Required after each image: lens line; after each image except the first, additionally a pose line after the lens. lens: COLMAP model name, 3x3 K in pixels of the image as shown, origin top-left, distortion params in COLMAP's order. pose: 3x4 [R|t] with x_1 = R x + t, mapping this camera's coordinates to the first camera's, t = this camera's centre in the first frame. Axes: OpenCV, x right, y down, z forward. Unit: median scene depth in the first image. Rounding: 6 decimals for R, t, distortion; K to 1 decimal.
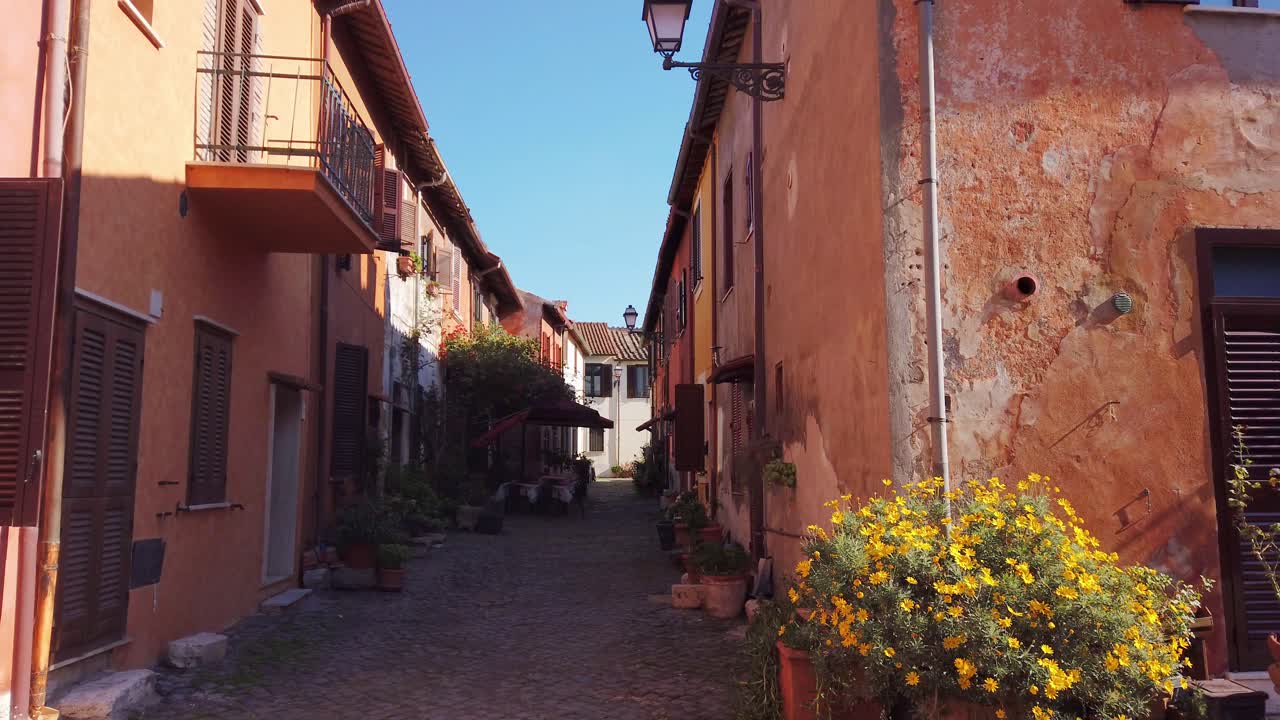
lens RADIAL K [[963.3, 0, 643.4], [0, 963.3, 358.1], [0, 0, 1]] dist [0.074696, -0.089179]
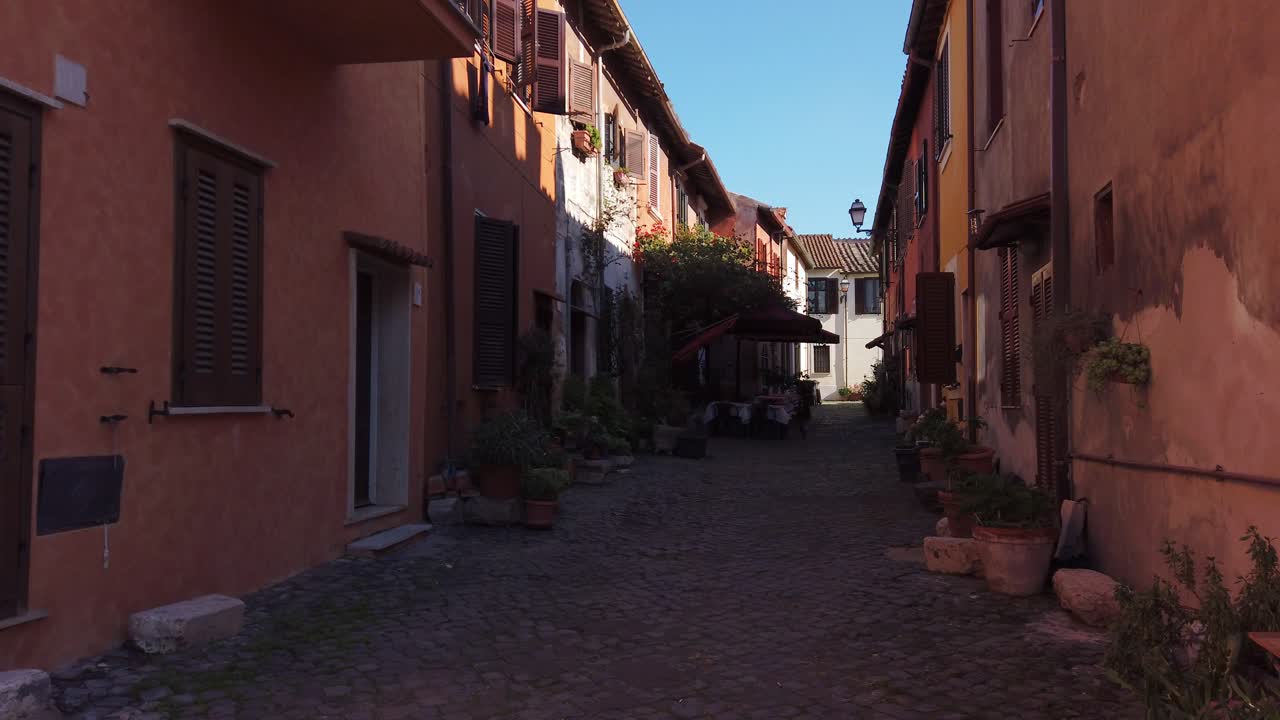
lens RADIAL K [[963.3, 0, 643.4], [0, 963.3, 358.1], [0, 0, 1]] dist [0.074696, -0.089179]
pose [[0.972681, -0.012524, -0.231806, -0.000976], [0.029895, 0.996987, 0.071580, 0.032437], [0.230211, -0.076555, 0.970125, 0.175637]]
